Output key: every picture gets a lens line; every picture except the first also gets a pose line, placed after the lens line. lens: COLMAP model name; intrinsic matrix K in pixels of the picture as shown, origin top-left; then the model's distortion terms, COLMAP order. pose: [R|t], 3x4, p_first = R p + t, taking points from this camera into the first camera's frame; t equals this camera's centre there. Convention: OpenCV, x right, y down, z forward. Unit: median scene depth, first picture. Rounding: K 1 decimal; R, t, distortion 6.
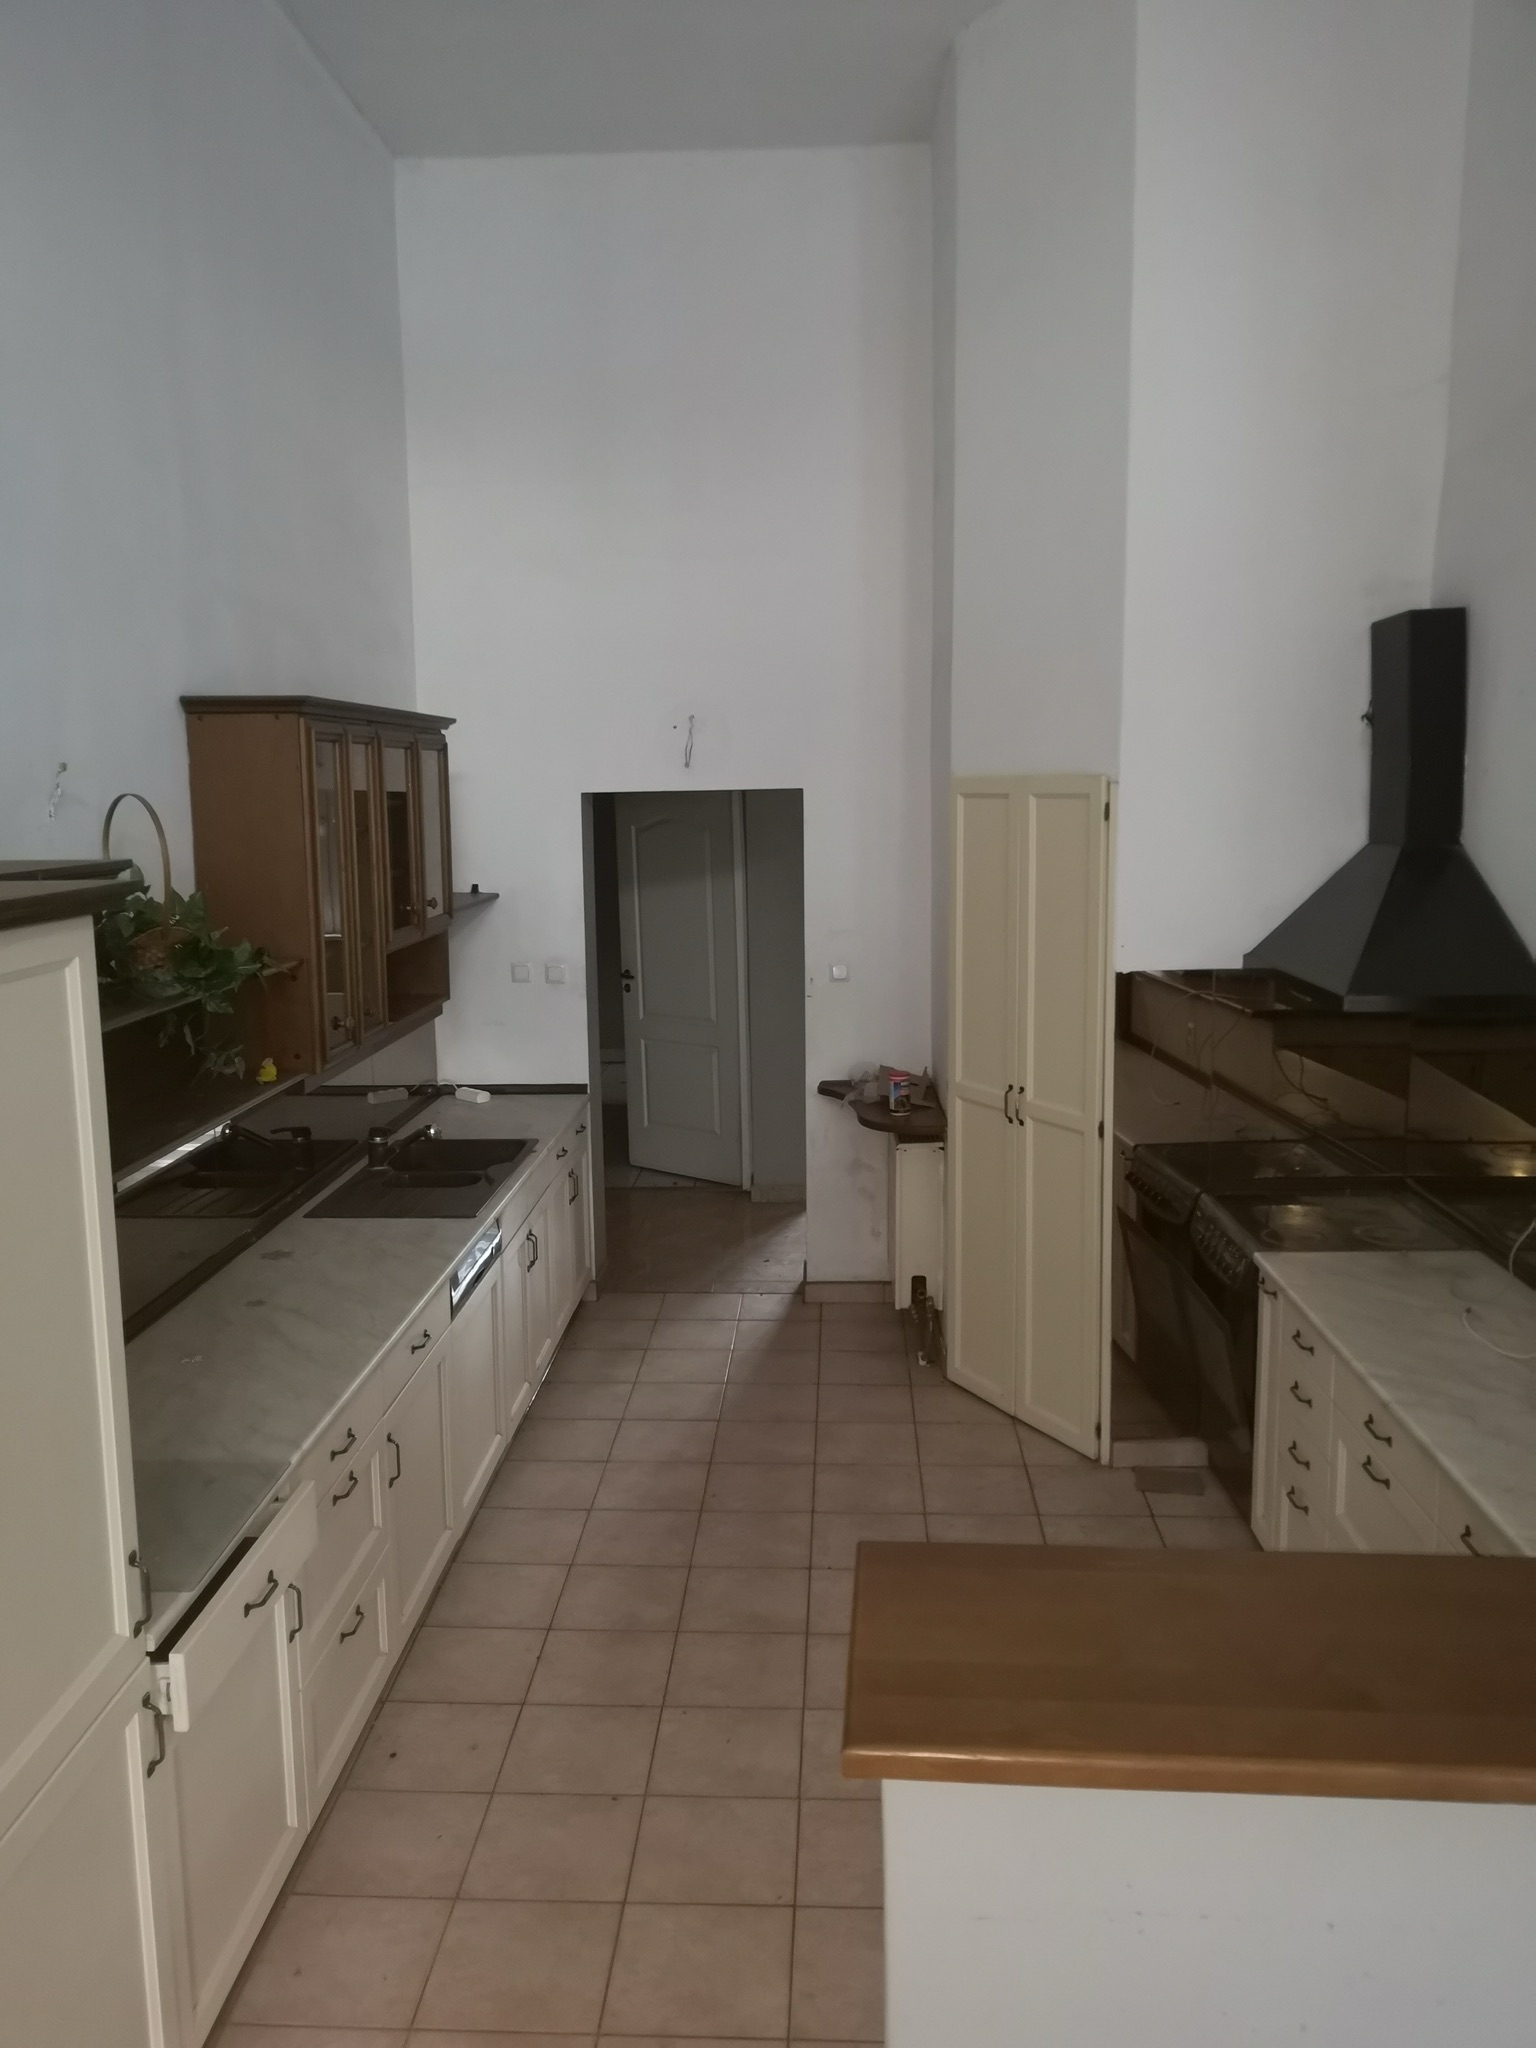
lens RADIAL K [[1621.8, 0, 762.4], [0, 1621.8, 1024.3], [0, 0, 1]] dist [-0.002071, -0.002965]
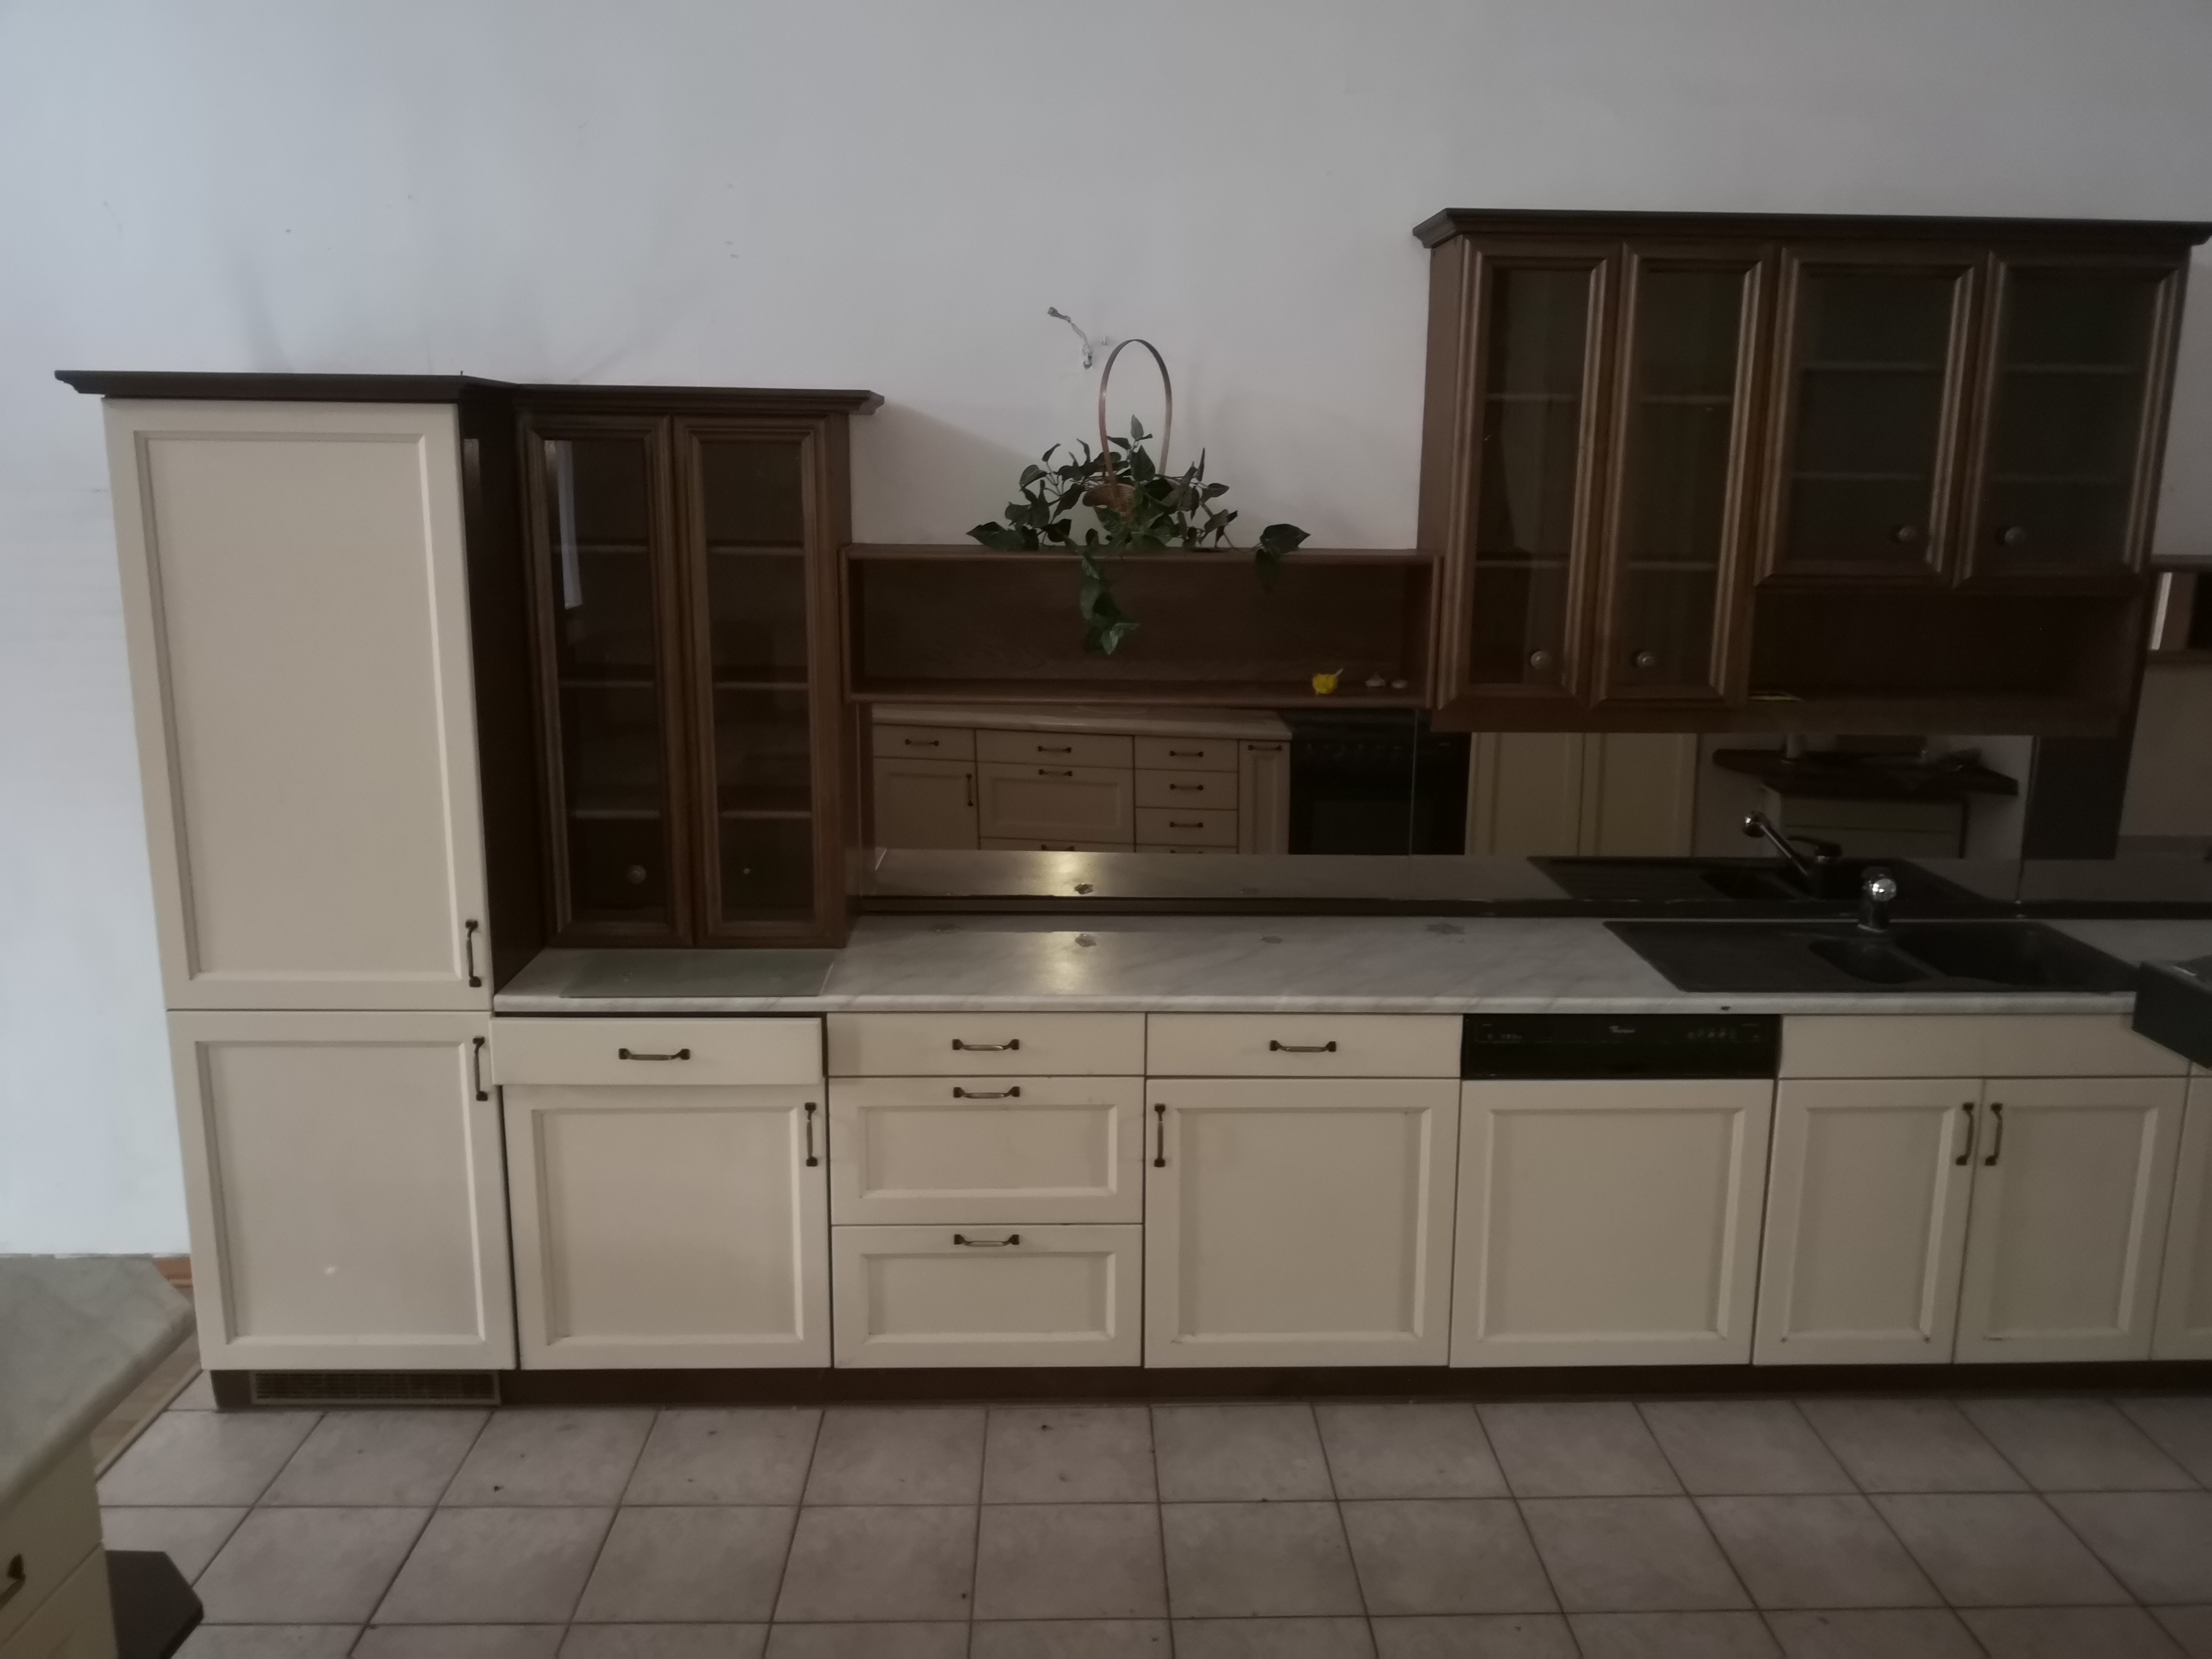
lens RADIAL K [[1751.6, 0, 1098.7], [0, 1751.6, 831.6], [0, 0, 1]] dist [-0.002071, -0.002965]
pose [[0.058179, 0.209279, -0.976124, 0.564067], [-0.159969, 0.967099, 0.197809, -0.053108], [0.985406, 0.144641, 0.089743, 0.786245]]
